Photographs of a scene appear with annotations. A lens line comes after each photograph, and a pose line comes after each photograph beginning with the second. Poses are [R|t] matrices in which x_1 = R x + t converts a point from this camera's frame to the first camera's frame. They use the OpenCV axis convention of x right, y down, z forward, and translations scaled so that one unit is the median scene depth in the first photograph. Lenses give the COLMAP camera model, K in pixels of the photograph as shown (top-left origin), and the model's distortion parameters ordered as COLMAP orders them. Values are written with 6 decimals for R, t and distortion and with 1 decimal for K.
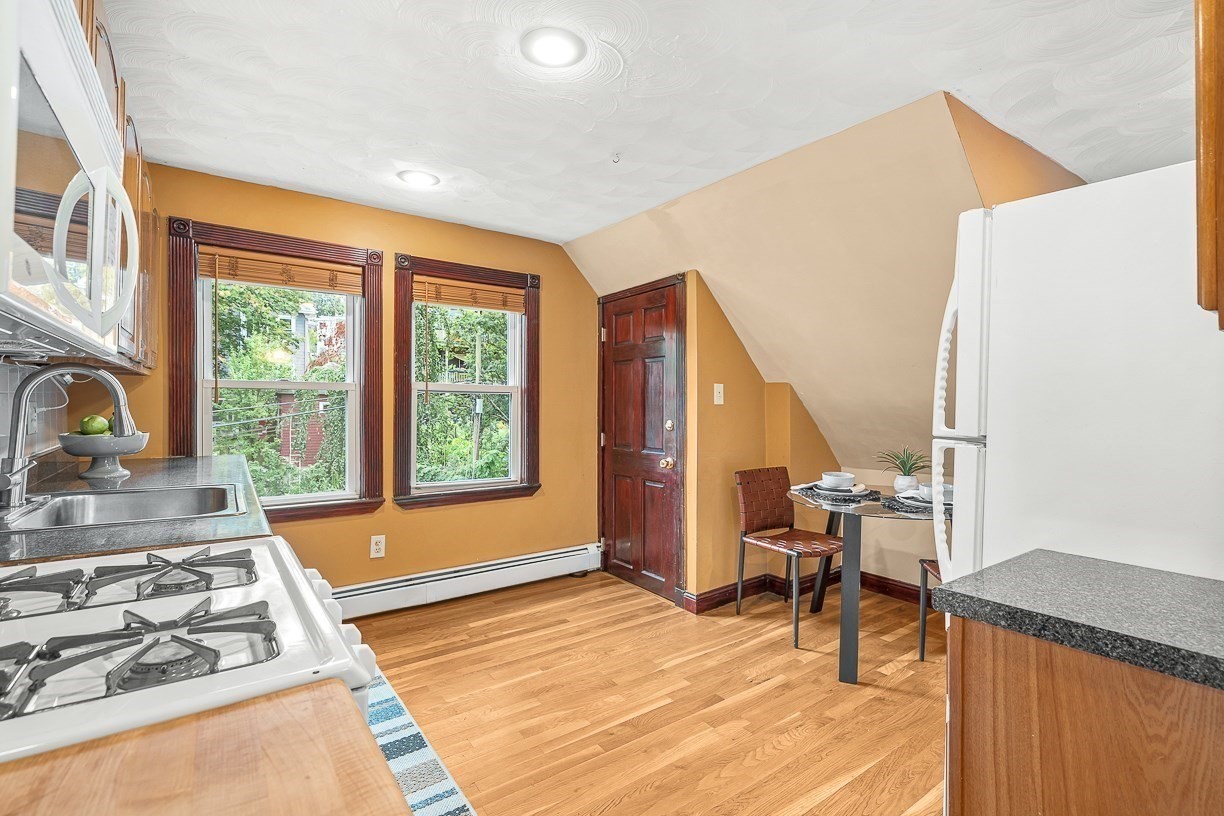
lens RADIAL K [[549.0, 0, 612.0], [0, 549.0, 408.0], [0, 0, 1]] dist [0.001227, -0.000003]
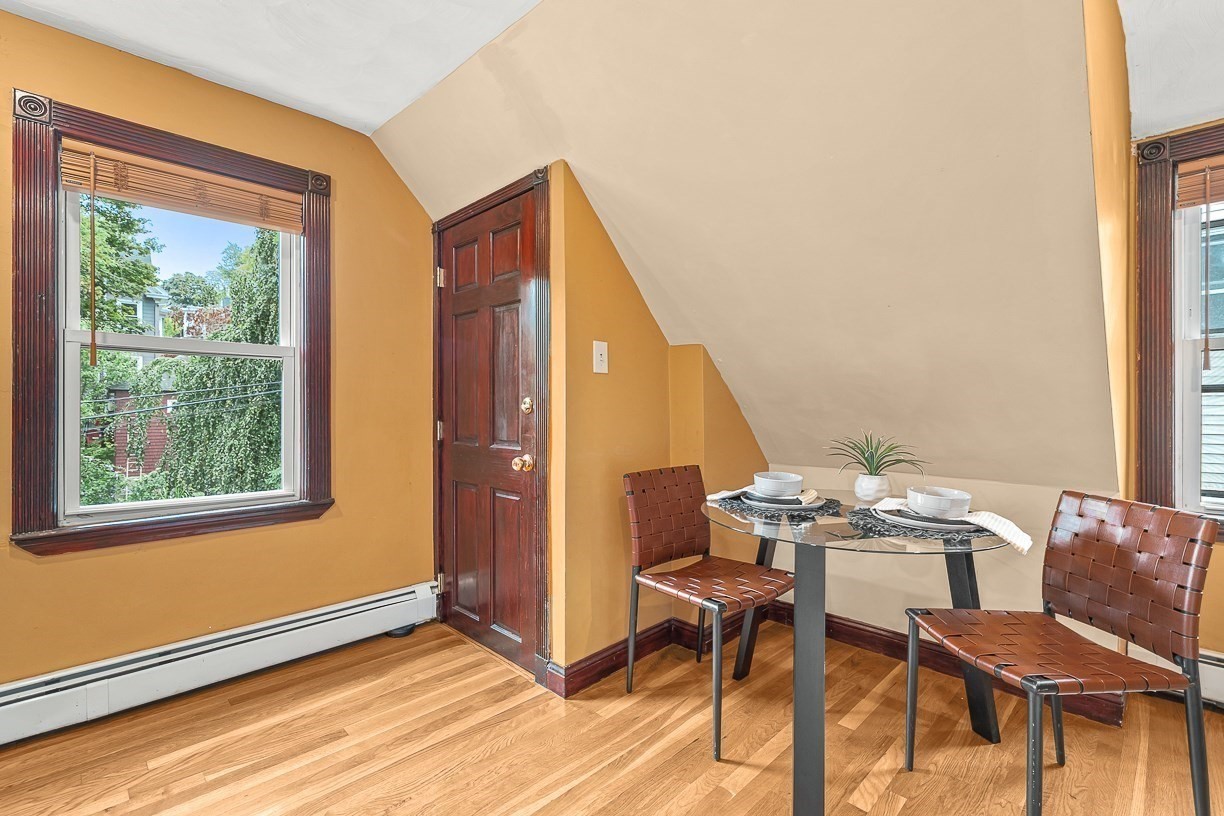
lens RADIAL K [[549.0, 0, 612.0], [0, 549.0, 408.0], [0, 0, 1]] dist [0.001227, -0.000003]
pose [[0.986344, -0.002008, 0.164686, 0.099319], [0.002187, 0.999997, -0.000906, 0.036420], [-0.164684, 0.001254, 0.986346, 0.346567]]
